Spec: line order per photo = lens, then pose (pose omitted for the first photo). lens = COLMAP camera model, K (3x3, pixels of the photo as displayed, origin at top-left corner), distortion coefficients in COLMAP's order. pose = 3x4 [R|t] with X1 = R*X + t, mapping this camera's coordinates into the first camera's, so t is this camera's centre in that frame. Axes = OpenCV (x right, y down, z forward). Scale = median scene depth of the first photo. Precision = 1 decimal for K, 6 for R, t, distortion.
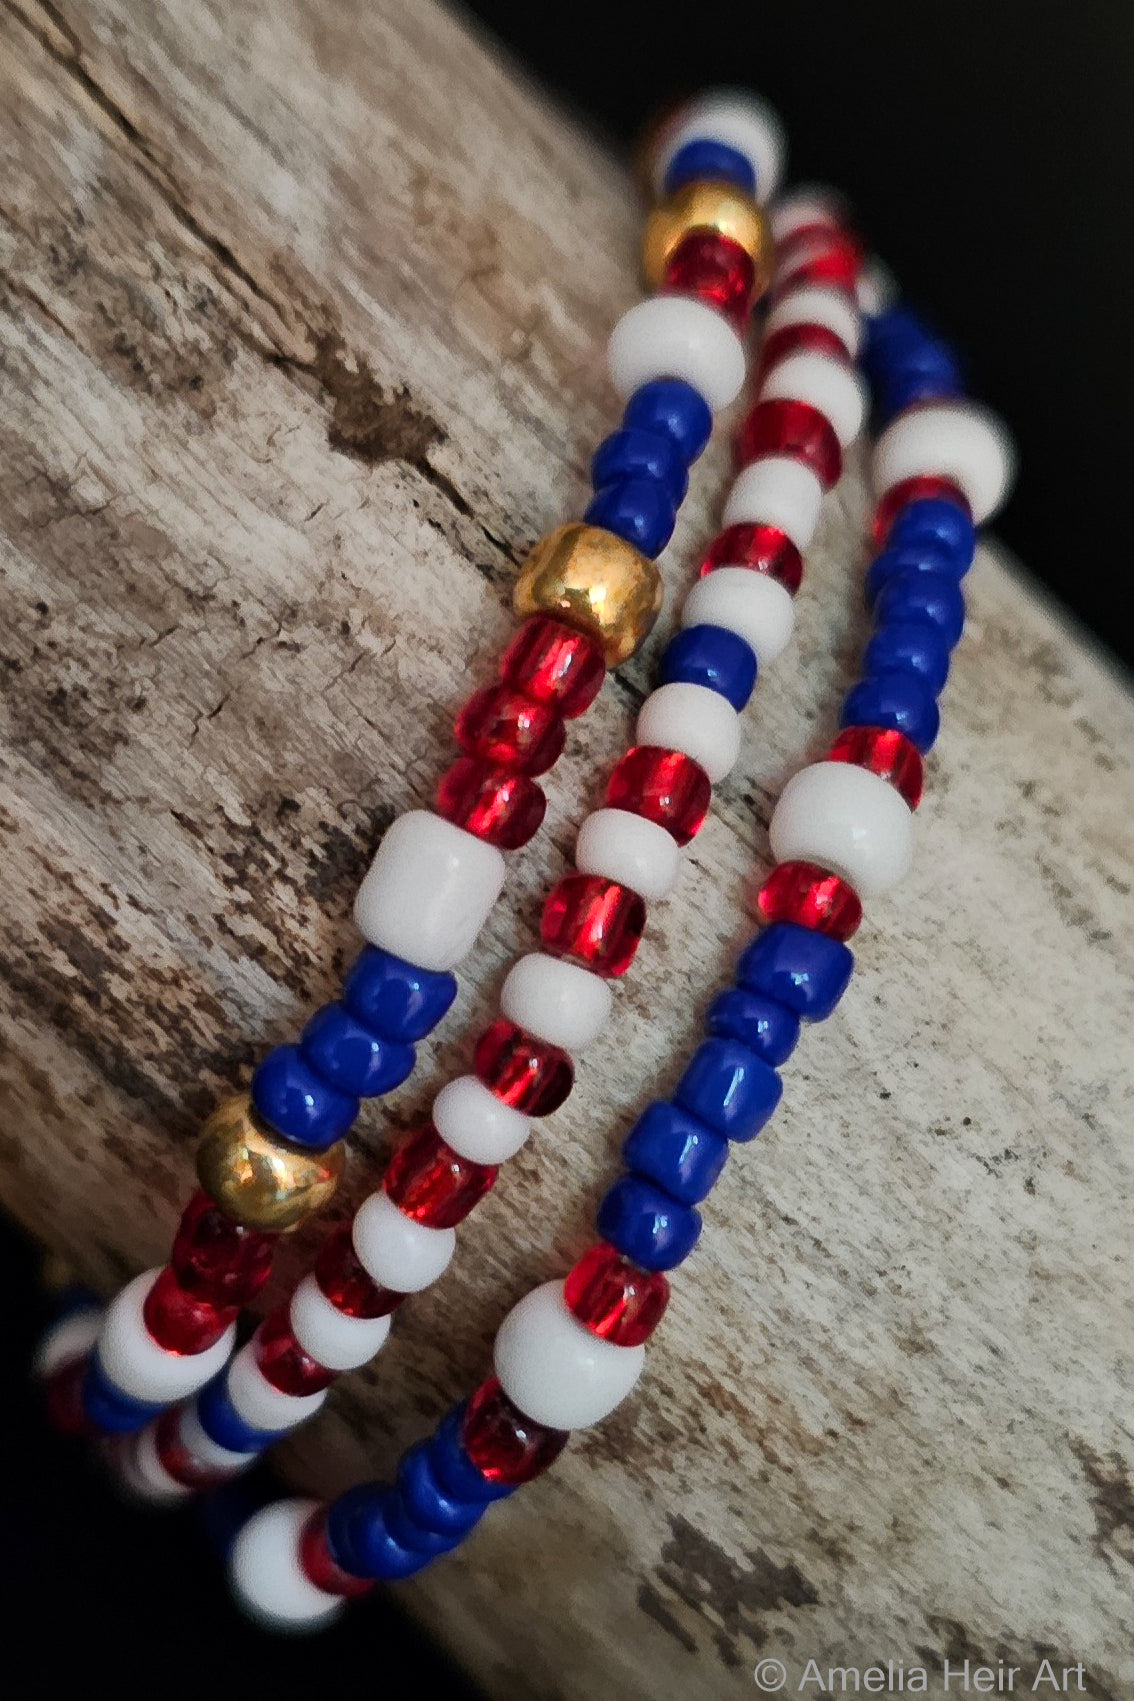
lens RADIAL K [[2942.8, 0, 568.2], [0, 2942.8, 959.8], [0, 0, 1]] dist [0.110850, -1.105877]
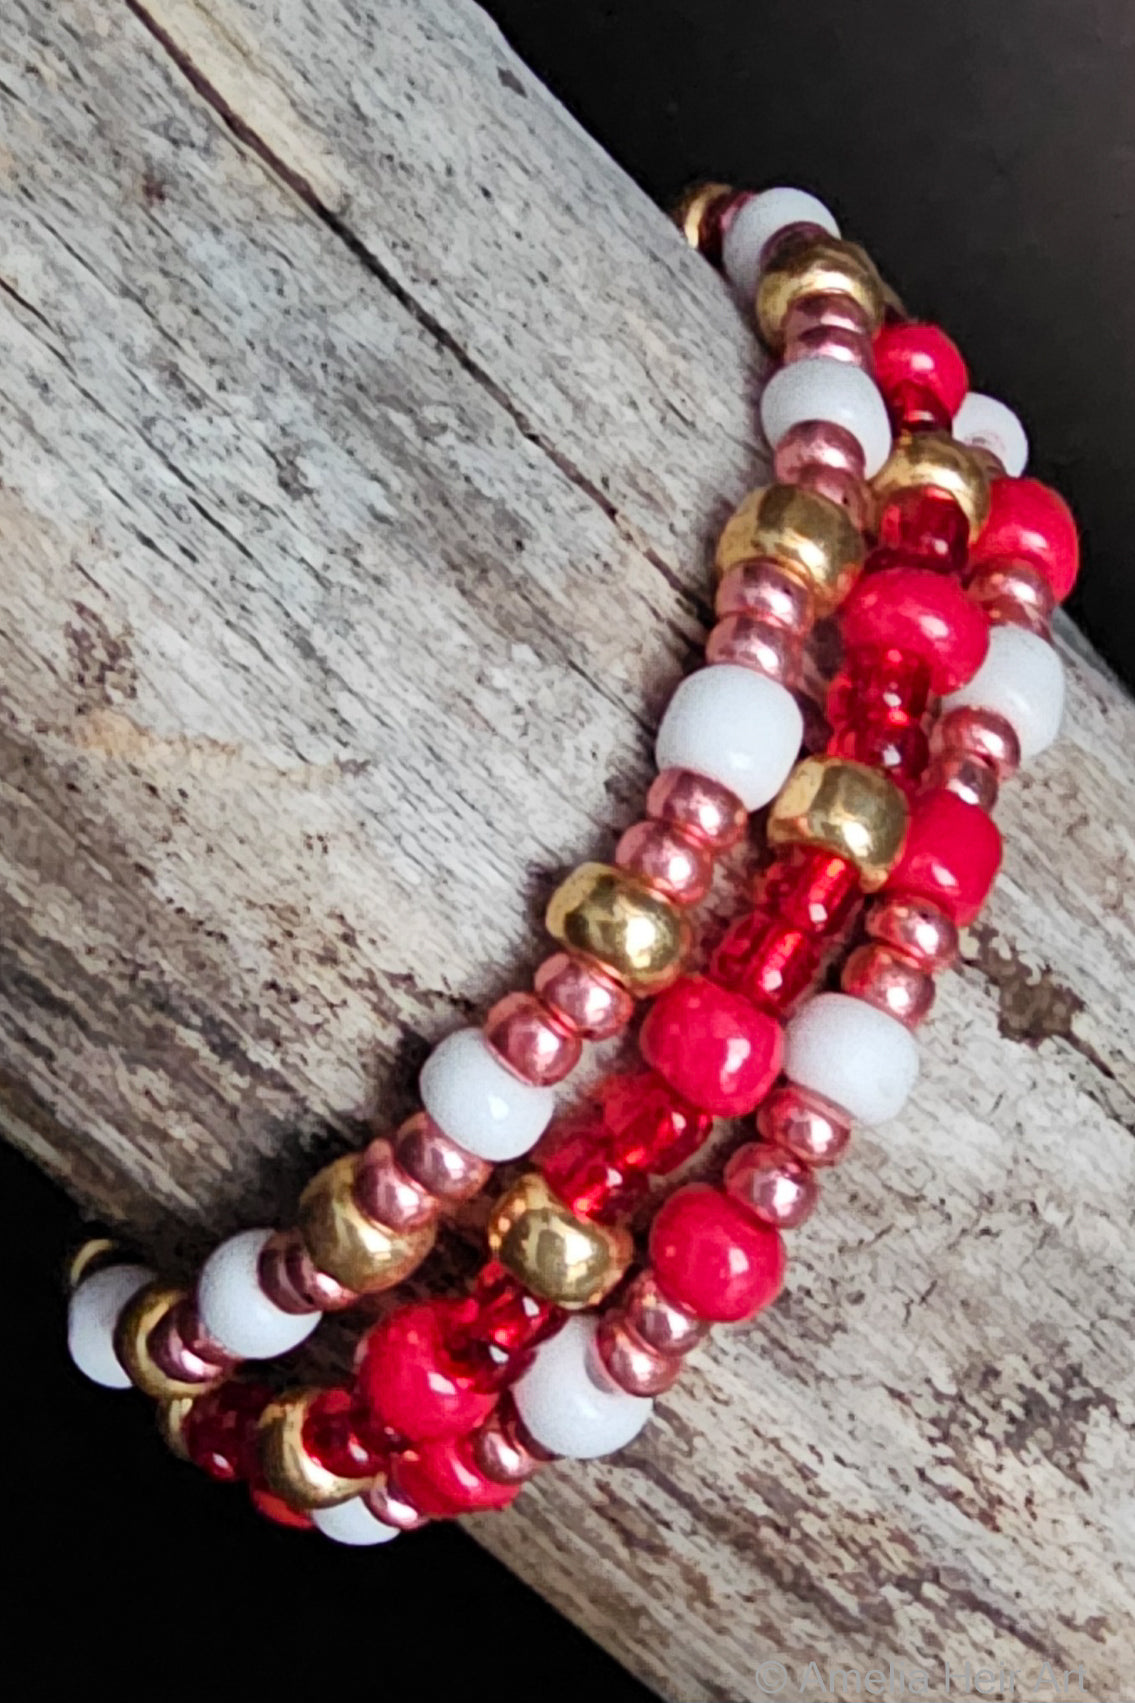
lens RADIAL K [[2702.2, 0, 567.5], [0, 2702.2, 851.5], [0, 0, 1]] dist [-0.009296, -0.045328]
pose [[0.989106, -0.063717, 0.132700, -0.363596], [0.055120, 0.996196, 0.067487, -0.315266], [-0.136495, -0.059437, 0.988856, 0.041089]]
